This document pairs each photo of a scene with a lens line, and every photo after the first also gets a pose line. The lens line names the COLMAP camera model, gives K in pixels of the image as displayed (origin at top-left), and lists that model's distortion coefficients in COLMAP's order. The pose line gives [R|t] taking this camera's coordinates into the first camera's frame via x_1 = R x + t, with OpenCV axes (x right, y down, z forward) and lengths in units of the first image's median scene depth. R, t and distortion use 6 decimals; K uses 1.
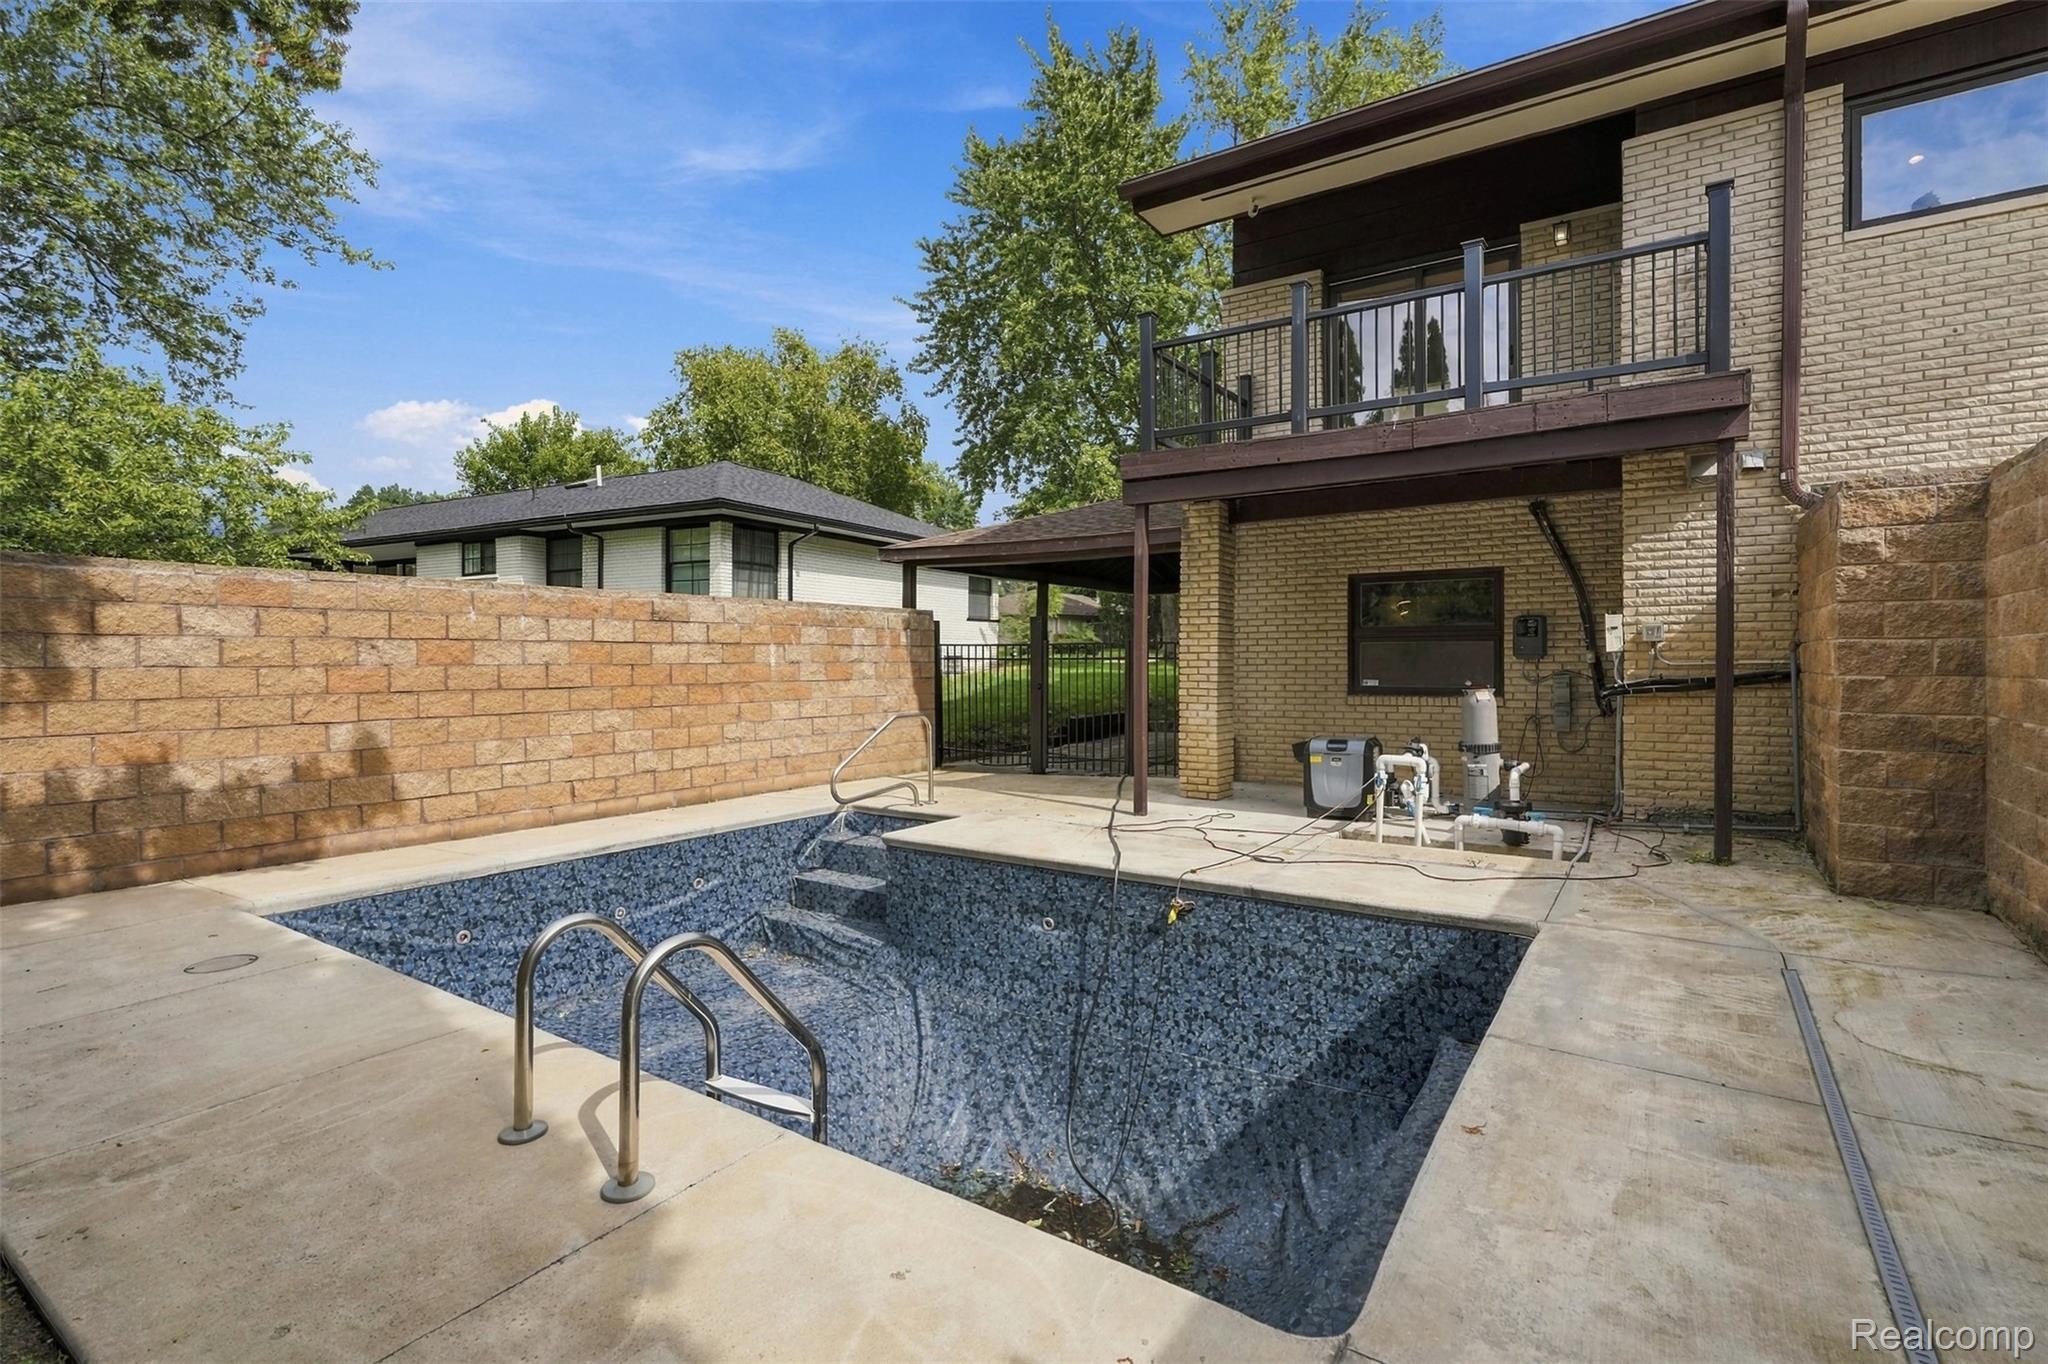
lens RADIAL K [[941.8, 0, 1018.1], [0, 941.8, 663.9], [0, 0, 1]] dist [-0.005571, 0.001522]
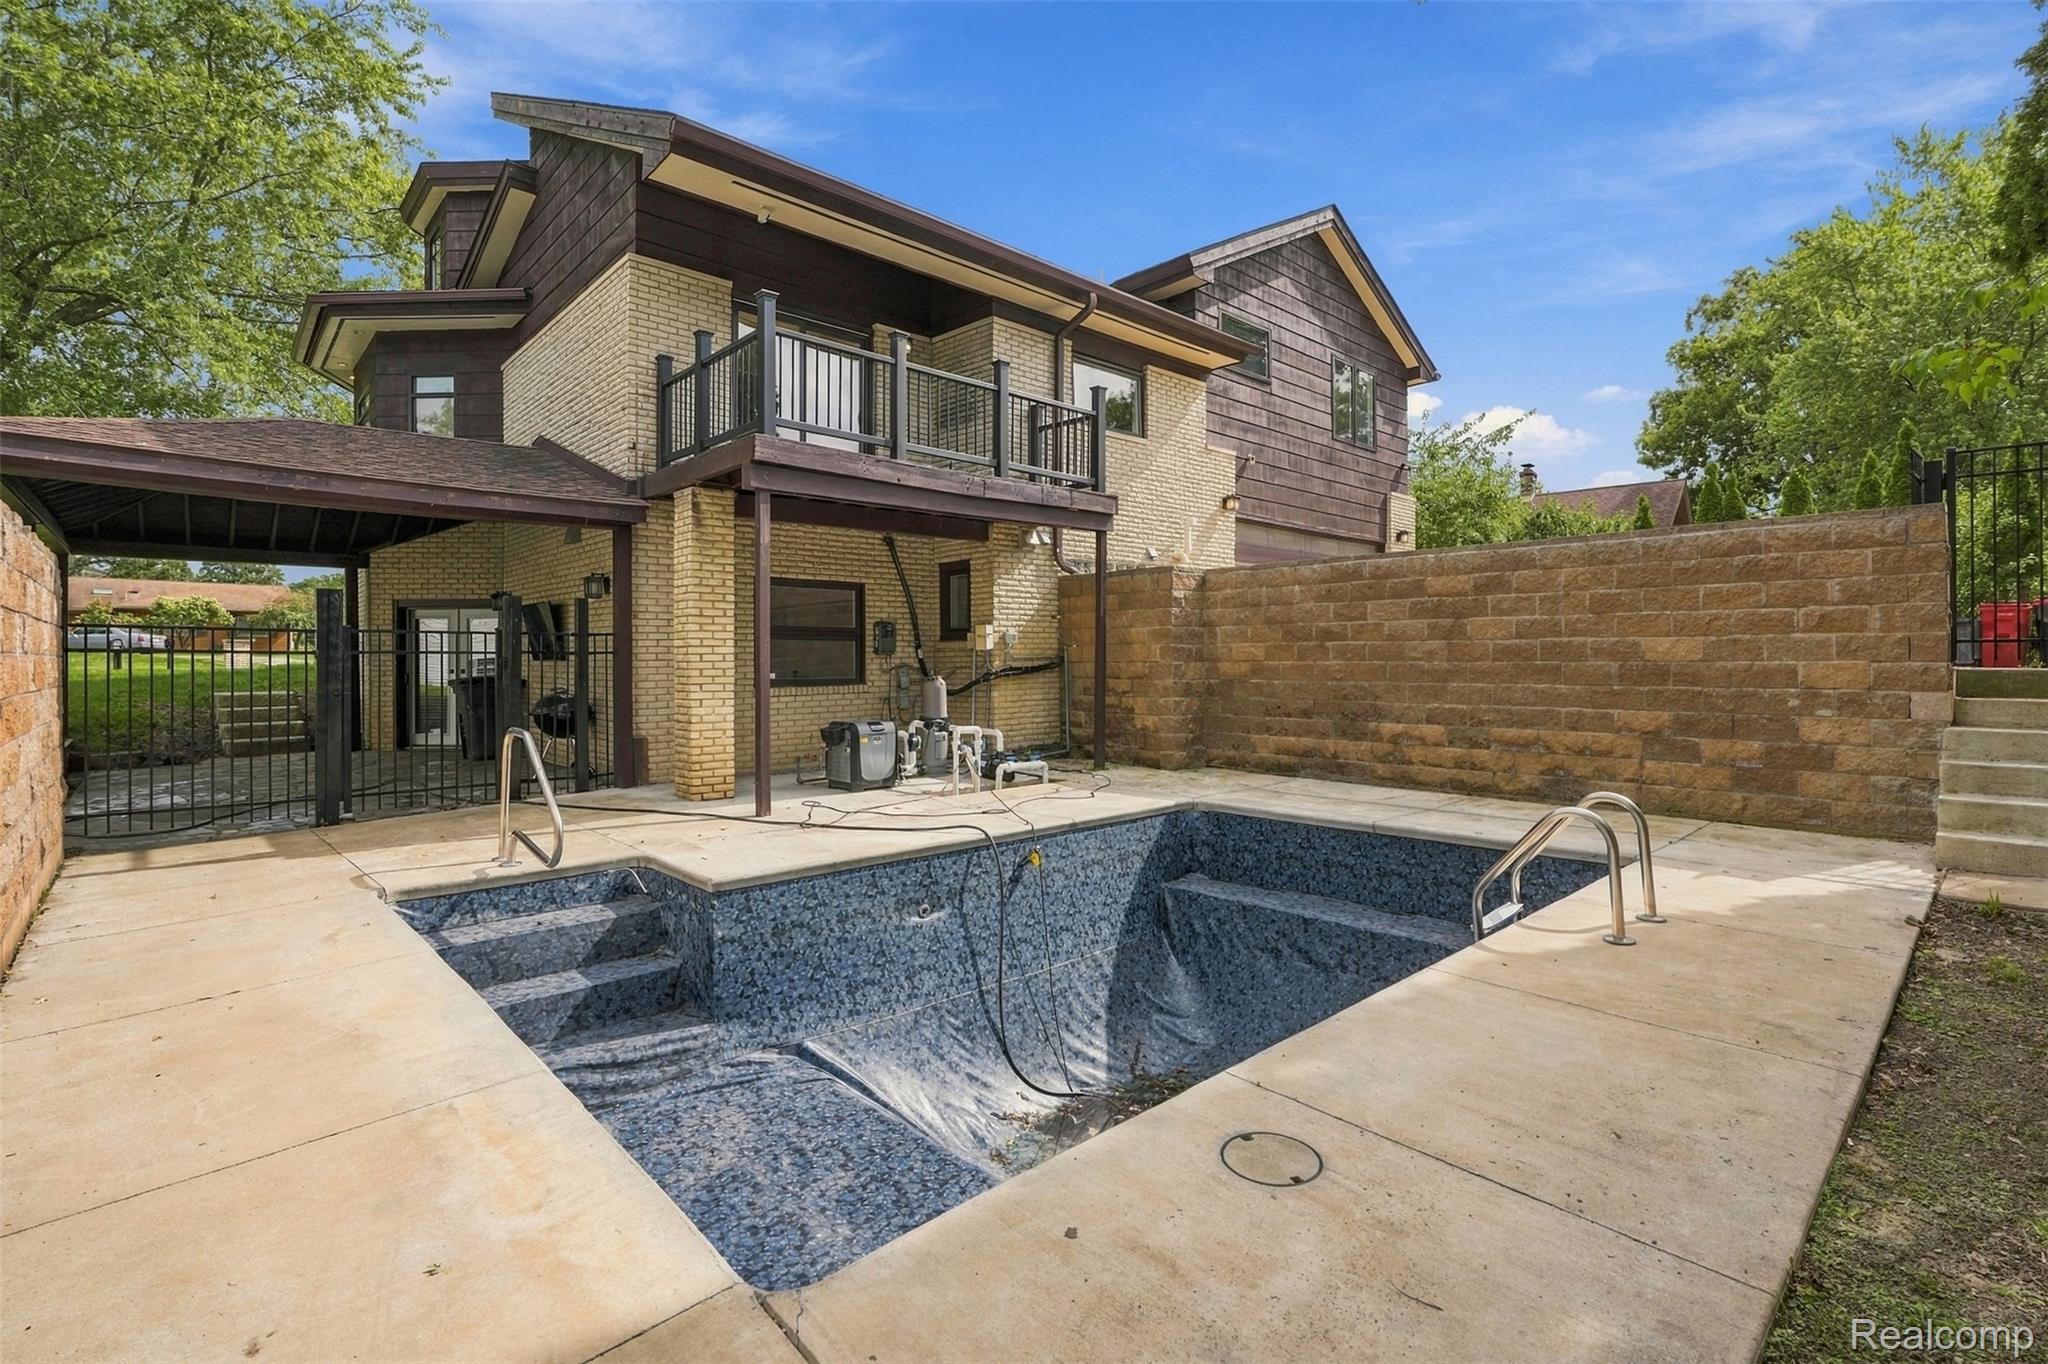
lens RADIAL K [[941.8, 0, 1058.6], [0, 941.8, 661.7], [0, 0, 1]] dist [-0.005571, 0.001522]
pose [[0.207763, 0.001687, 0.978178, -0.752096], [0.004956, 0.999984, -0.002777, 0.010191], [-0.978167, 0.005425, 0.207752, 0.527489]]
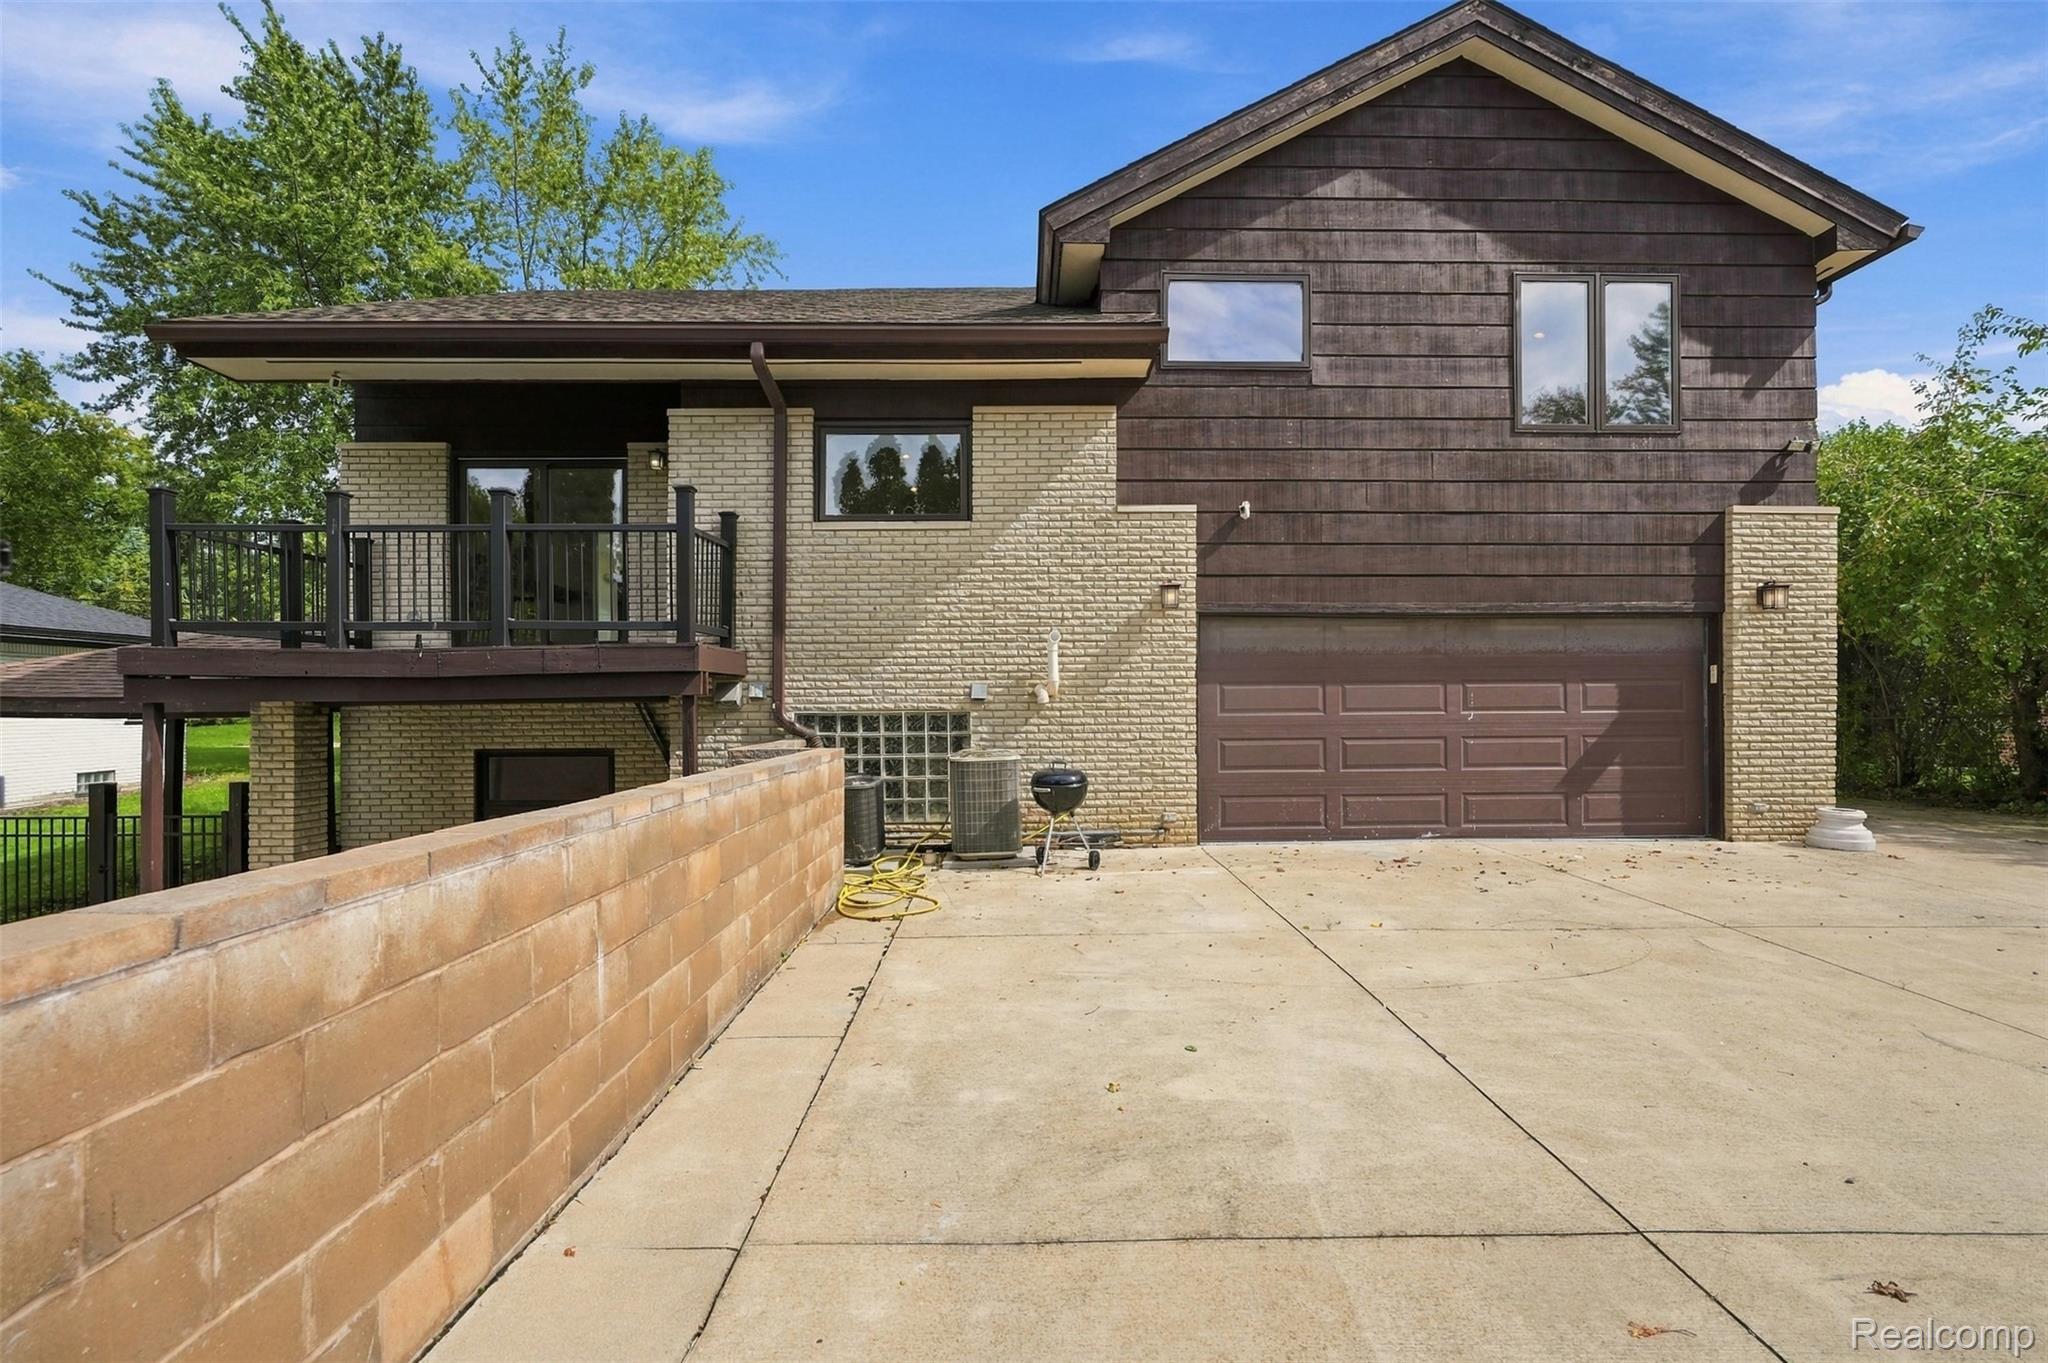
lens RADIAL K [[941.8, 0, 1026.6], [0, 941.8, 699.4], [0, 0, 1]] dist [-0.005571, 0.001522]
pose [[0.815456, -0.000205, 0.578819, 0.297440], [0.003261, 0.999986, -0.004240, -0.168658], [-0.578810, 0.005345, 0.815445, -0.195924]]
